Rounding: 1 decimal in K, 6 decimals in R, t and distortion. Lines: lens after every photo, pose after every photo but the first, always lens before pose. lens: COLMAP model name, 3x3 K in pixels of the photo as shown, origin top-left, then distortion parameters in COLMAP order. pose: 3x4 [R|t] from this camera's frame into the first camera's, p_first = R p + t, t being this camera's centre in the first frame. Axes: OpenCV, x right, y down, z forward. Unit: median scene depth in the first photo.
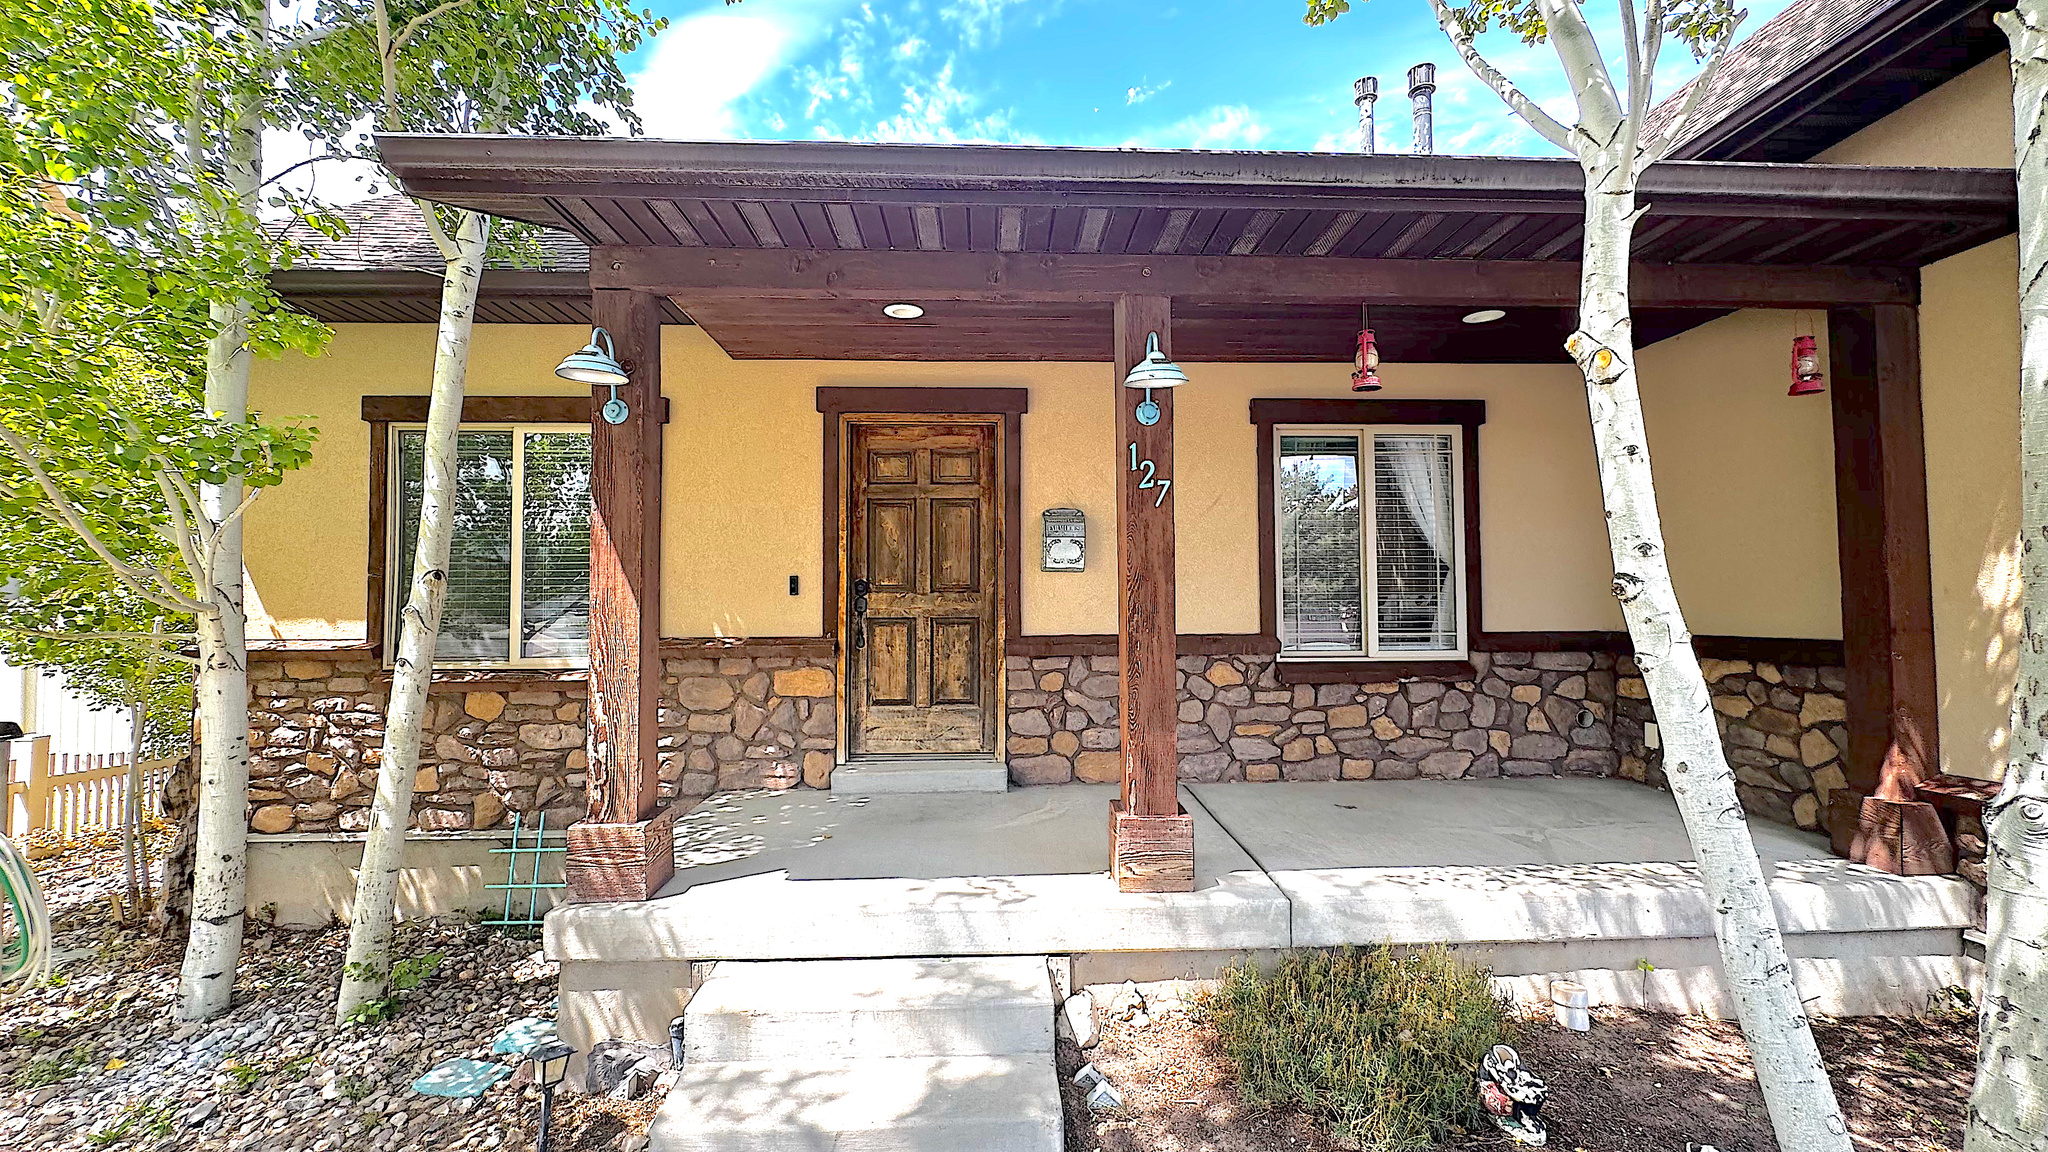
lens RADIAL K [[819.2, 0, 1021.8], [0, 819.2, 574.7], [0, 0, 1]] dist [-0.001083, -0.000323]
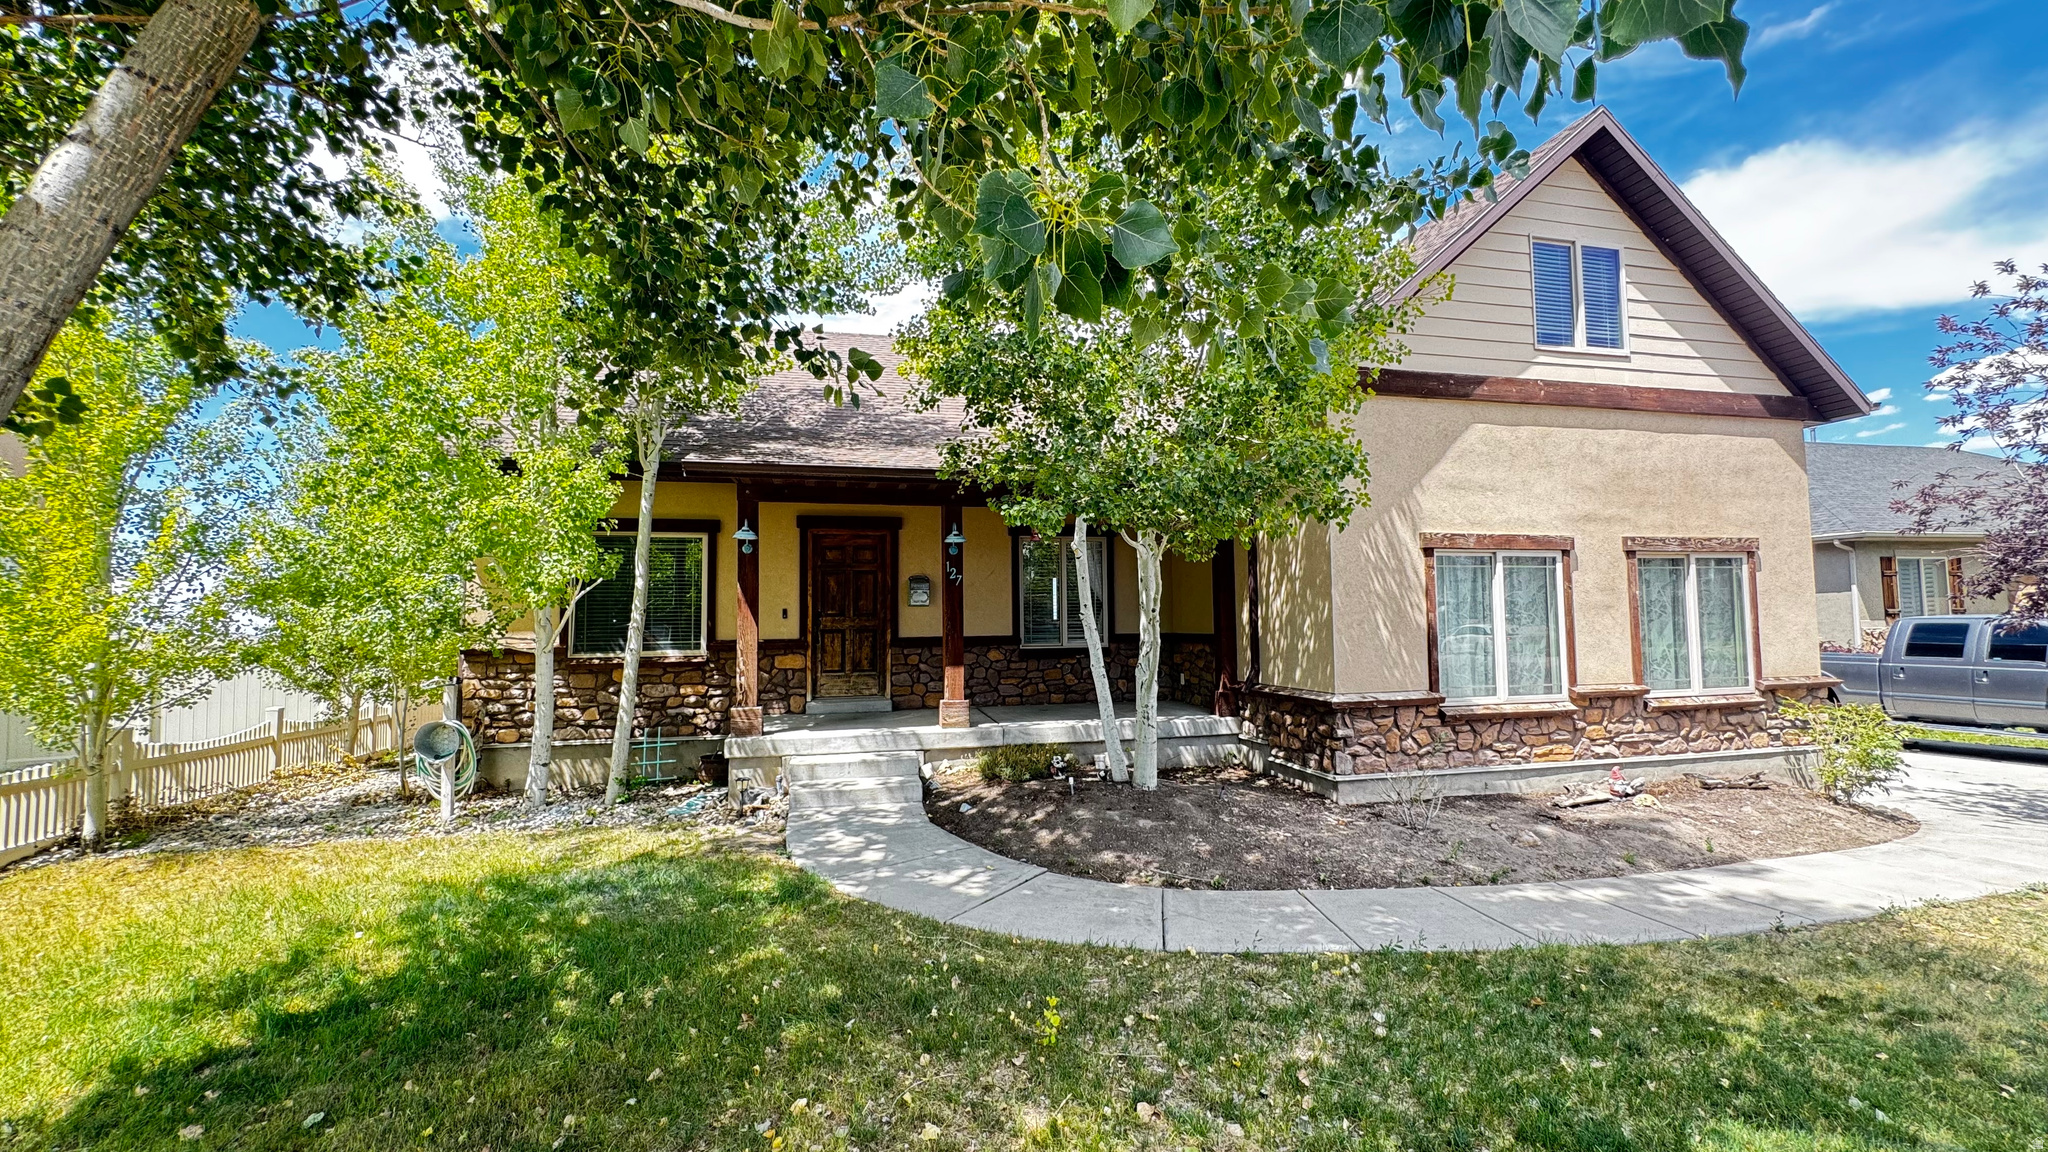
lens RADIAL K [[819.2, 0, 1020.3], [0, 819.2, 569.4], [0, 0, 1]] dist [-0.001083, -0.000323]
pose [[0.982335, 0.006125, 0.187029, -0.087550], [-0.000315, 0.999517, -0.031079, -0.034217], [-0.187129, 0.030471, 0.981863, -1.110537]]
